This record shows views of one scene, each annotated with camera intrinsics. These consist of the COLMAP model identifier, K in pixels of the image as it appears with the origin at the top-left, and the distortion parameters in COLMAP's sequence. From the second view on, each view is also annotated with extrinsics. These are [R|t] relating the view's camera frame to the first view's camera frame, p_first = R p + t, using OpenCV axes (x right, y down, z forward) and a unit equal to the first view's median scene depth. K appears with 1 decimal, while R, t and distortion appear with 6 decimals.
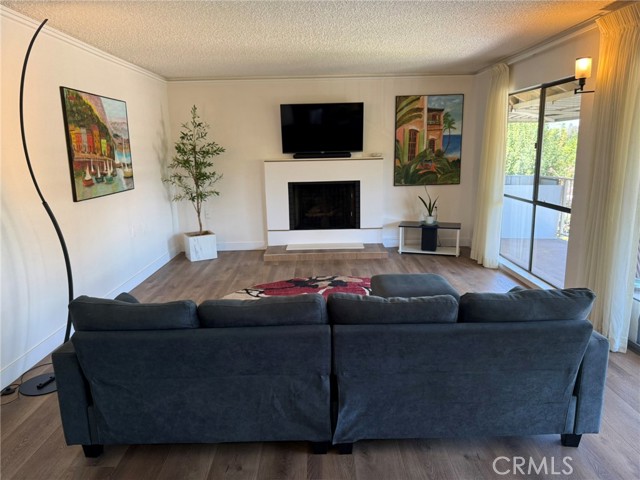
lens RADIAL K [[454.9, 0, 322.9], [0, 454.9, 241.7], [0, 0, 1]] dist [0.097814, -0.160229]
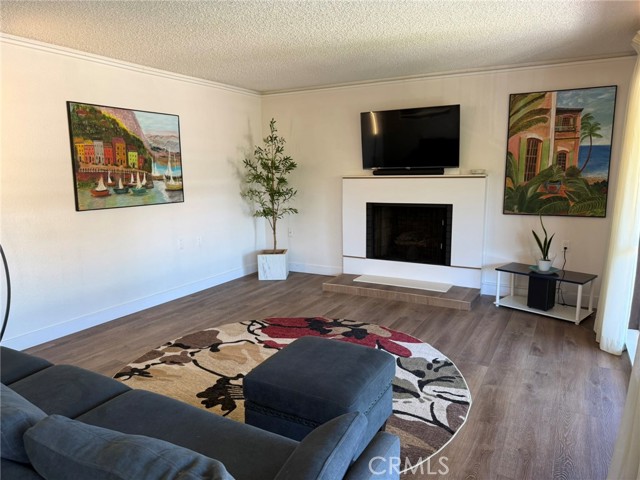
lens RADIAL K [[454.9, 0, 322.9], [0, 454.9, 241.7], [0, 0, 1]] dist [0.097814, -0.160229]
pose [[0.873395, 0.089425, -0.478733, 0.273335], [-0.106851, 0.994232, -0.009220, -0.040956], [0.475147, 0.059206, 0.877912, 0.215663]]
